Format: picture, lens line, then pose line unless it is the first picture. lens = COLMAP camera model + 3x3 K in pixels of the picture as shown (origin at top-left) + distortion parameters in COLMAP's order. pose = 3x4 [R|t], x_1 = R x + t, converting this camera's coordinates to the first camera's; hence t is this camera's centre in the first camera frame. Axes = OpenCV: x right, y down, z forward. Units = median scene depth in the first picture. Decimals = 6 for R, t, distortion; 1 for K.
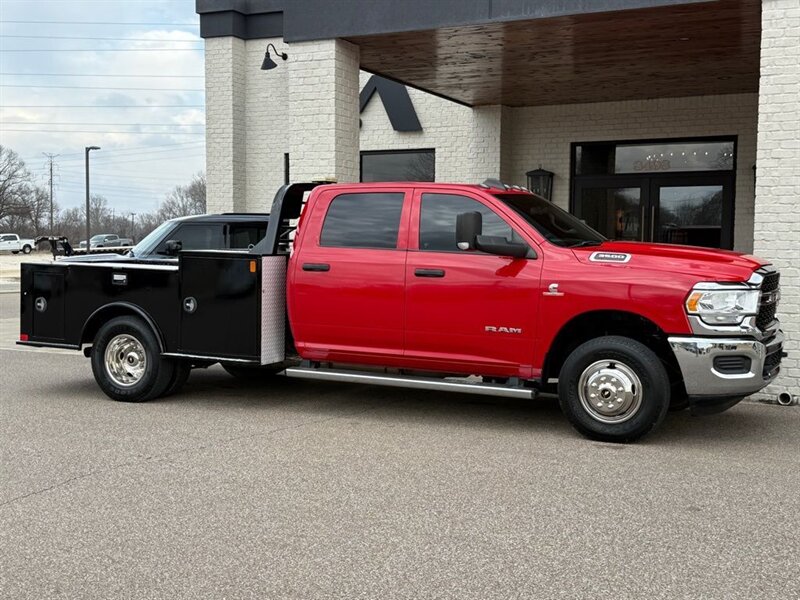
lens RADIAL K [[1023.4, 0, 398.0], [0, 1023.4, 307.1], [0, 0, 1]] dist [0.120918, 0.000000]
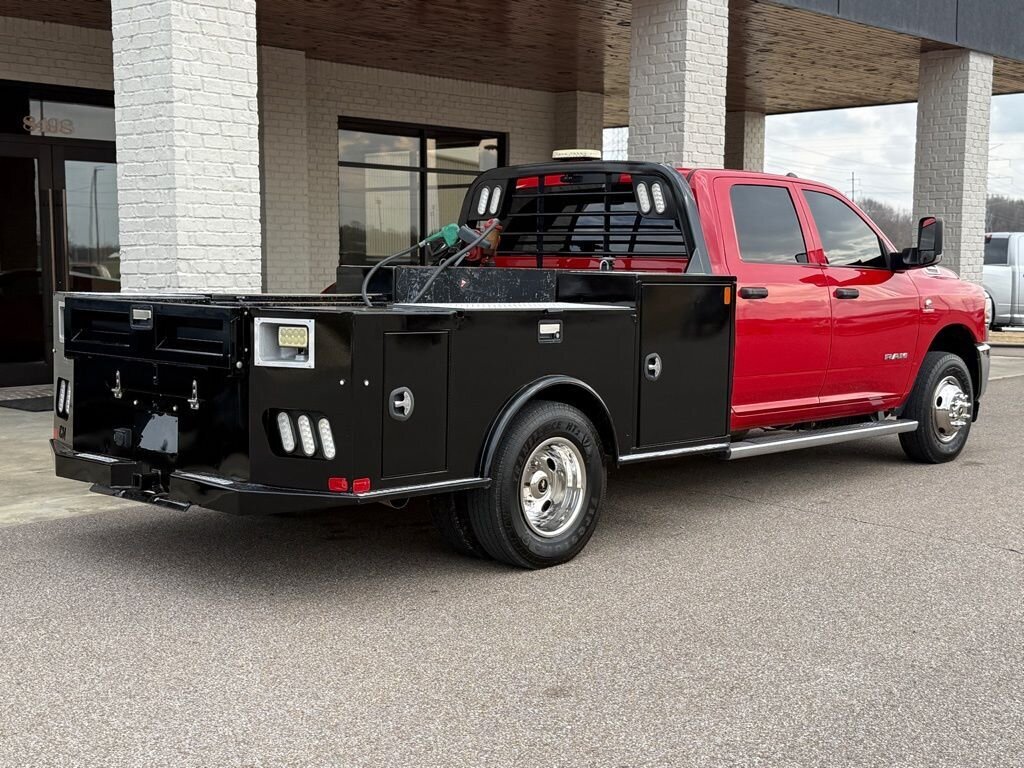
lens RADIAL K [[1397.7, 0, 513.3], [0, 1397.7, 398.0], [0, 0, 1]] dist [0.112238, 0.000000]
pose [[0.281736, -0.106668, 0.953544, -0.950798], [0.055879, 0.993939, 0.094677, -0.061983], [-0.957863, 0.026609, 0.285989, 0.827351]]
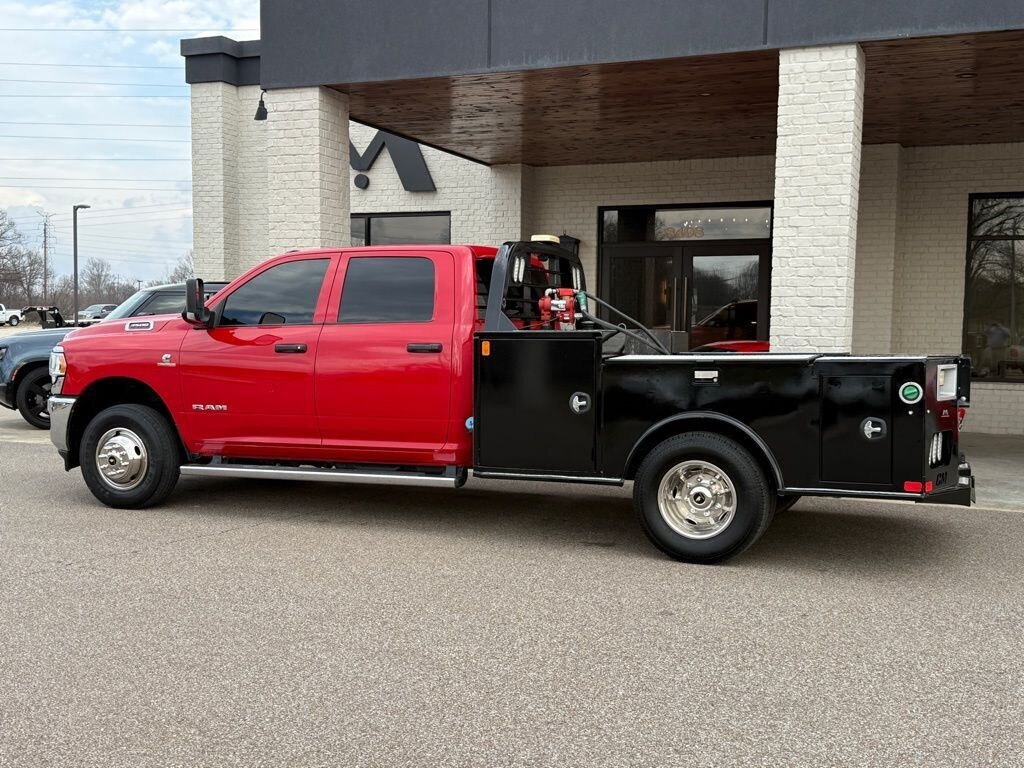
lens RADIAL K [[1131.7, 0, 507.7], [0, 1131.7, 393.0], [0, 0, 1]] dist [0.099162, 0.000000]
pose [[0.998341, -0.001367, 0.057559, 0.055111], [0.001013, 0.999980, 0.006167, -0.002908], [-0.057566, -0.006098, 0.998323, 0.009293]]
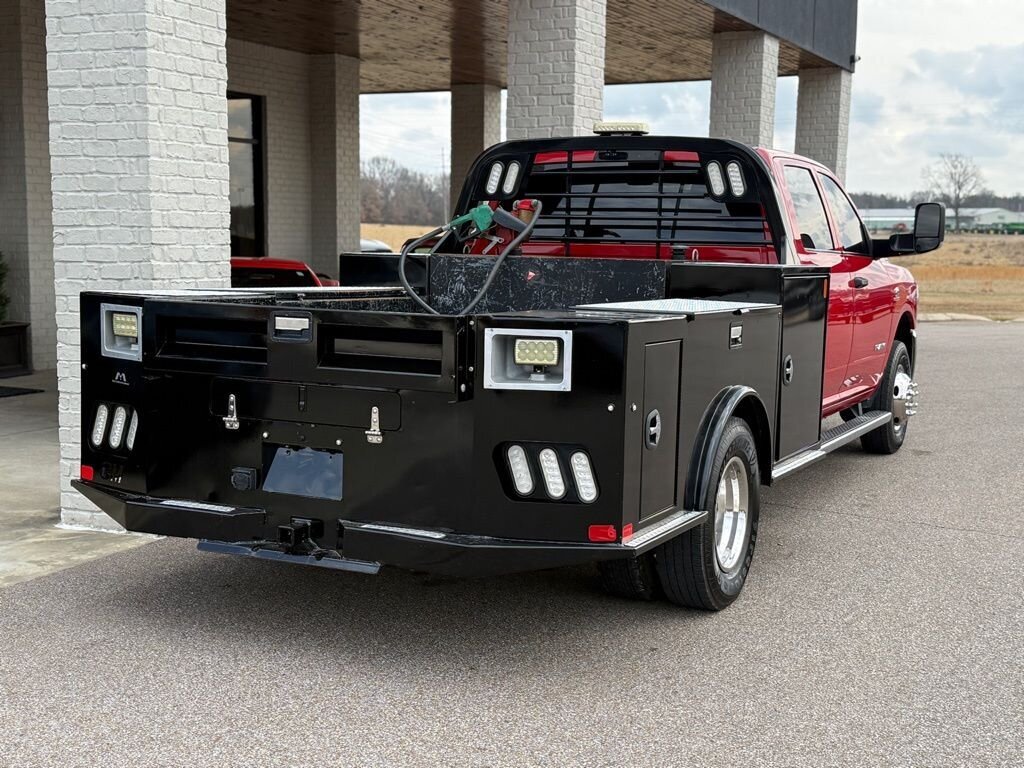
lens RADIAL K [[1397.7, 0, 509.1], [0, 1397.7, 402.4], [0, 0, 1]] dist [0.112238, 0.000000]
pose [[-0.005900, -0.133022, 0.991096, -0.877560], [0.047686, 0.989948, 0.133152, -0.084512], [-0.998845, 0.048047, 0.000502, 1.109071]]
